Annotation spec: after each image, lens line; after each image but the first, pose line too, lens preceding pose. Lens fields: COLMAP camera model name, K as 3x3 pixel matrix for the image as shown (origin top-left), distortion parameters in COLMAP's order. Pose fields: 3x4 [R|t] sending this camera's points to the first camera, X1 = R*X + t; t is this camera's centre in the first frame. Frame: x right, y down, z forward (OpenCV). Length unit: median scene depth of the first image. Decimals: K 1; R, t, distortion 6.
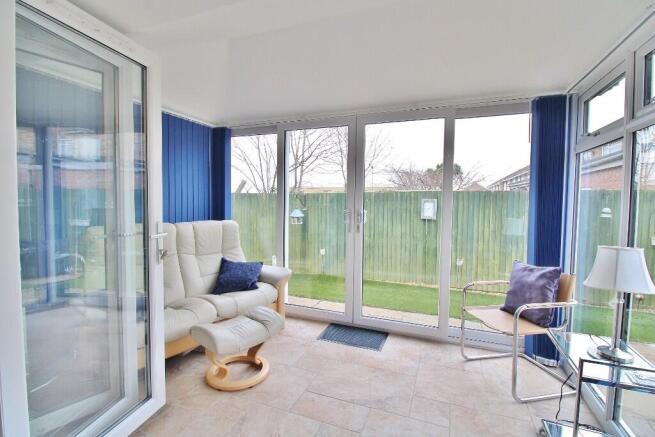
lens RADIAL K [[310.3, 0, 328.4], [0, 310.3, 207.8], [0, 0, 1]] dist [-0.002702, -0.000221]
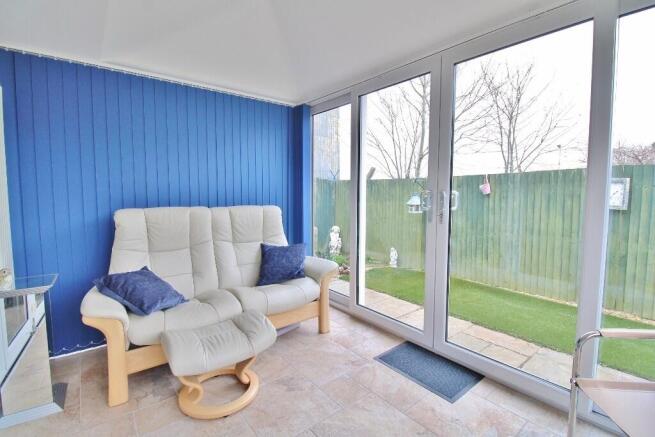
lens RADIAL K [[309.0, 0, 327.5], [0, 309.0, 218.5], [0, 0, 1]] dist [0.104361, -0.073287]
pose [[0.882698, 0.029893, -0.468989, 0.201564], [0.002286, 0.997690, 0.067895, 0.014314], [0.469935, -0.061003, 0.880591, 0.242295]]
